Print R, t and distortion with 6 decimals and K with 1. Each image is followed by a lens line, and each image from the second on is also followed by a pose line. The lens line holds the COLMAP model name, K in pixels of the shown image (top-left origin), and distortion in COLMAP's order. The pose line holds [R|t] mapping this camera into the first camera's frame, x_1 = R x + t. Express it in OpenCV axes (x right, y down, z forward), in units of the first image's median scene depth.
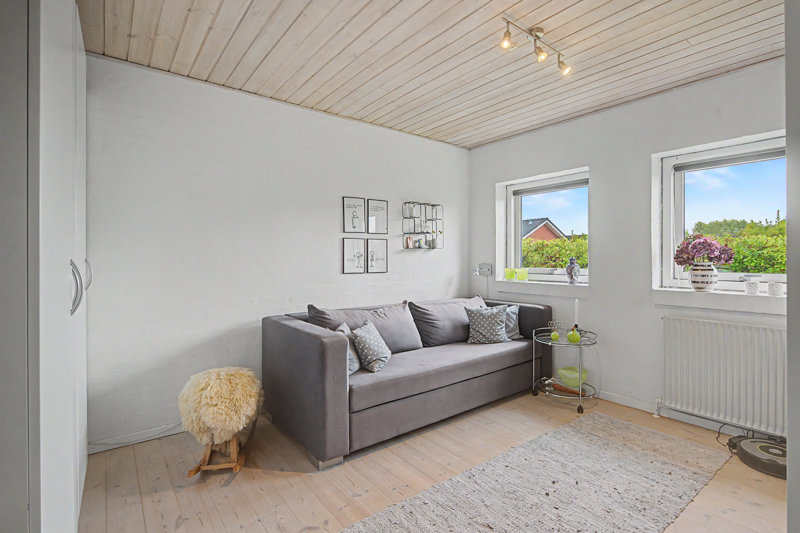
lens RADIAL K [[387.5, 0, 400.0], [0, 387.5, 259.4], [0, 0, 1]] dist [-0.001111, -0.000027]
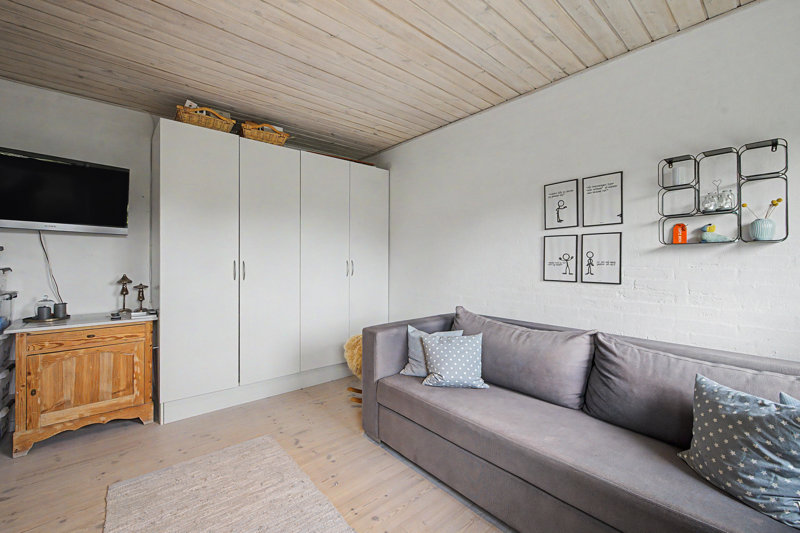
lens RADIAL K [[332.6, 0, 399.4], [0, 332.6, 264.7], [0, 0, 1]] dist [0.000934, 0.000112]
pose [[0.057228, 0.013221, -0.998274, 0.508471], [-0.006835, 0.999894, 0.012851, -0.003143], [0.998338, 0.006088, 0.057312, 0.632536]]
